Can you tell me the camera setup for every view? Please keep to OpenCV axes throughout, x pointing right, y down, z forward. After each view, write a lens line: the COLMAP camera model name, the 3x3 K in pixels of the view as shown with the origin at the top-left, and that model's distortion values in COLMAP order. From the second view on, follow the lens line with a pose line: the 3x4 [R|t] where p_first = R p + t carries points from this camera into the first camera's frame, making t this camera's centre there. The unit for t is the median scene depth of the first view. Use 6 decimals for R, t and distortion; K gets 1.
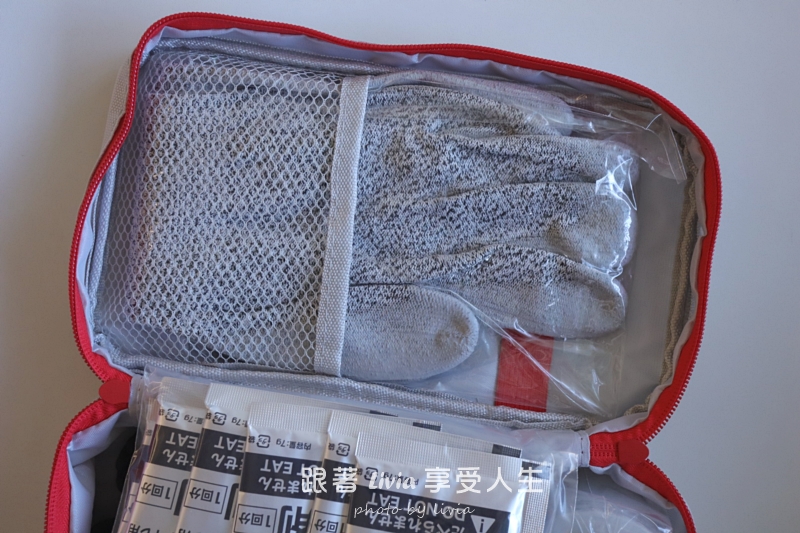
lens RADIAL K [[826.0, 0, 398.6], [0, 826.0, 273.1], [0, 0, 1]] dist [0.018756, 0.000000]
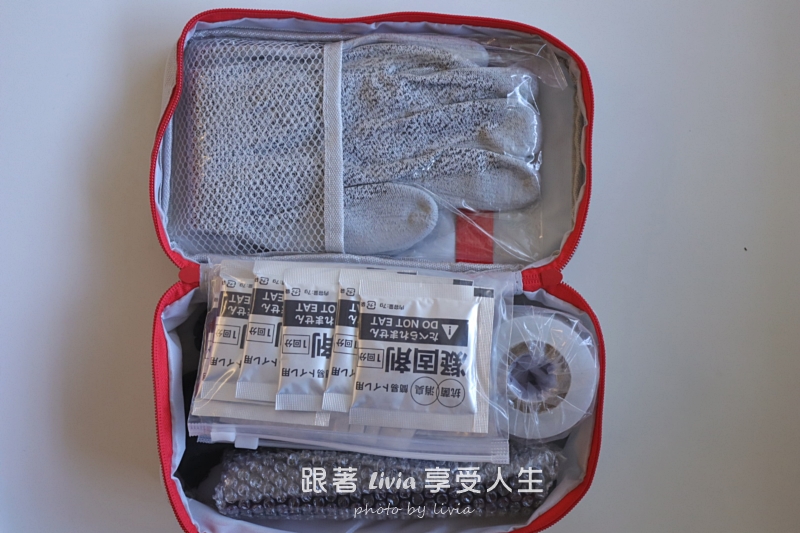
lens RADIAL K [[826.0, 0, 403.7], [0, 826.0, 269.3], [0, 0, 1]] dist [0.018756, 0.000000]
pose [[0.994159, -0.107916, -0.001594, 0.030450], [0.107833, 0.993791, -0.027426, 0.207760], [0.004544, 0.027094, 0.999623, -0.425616]]
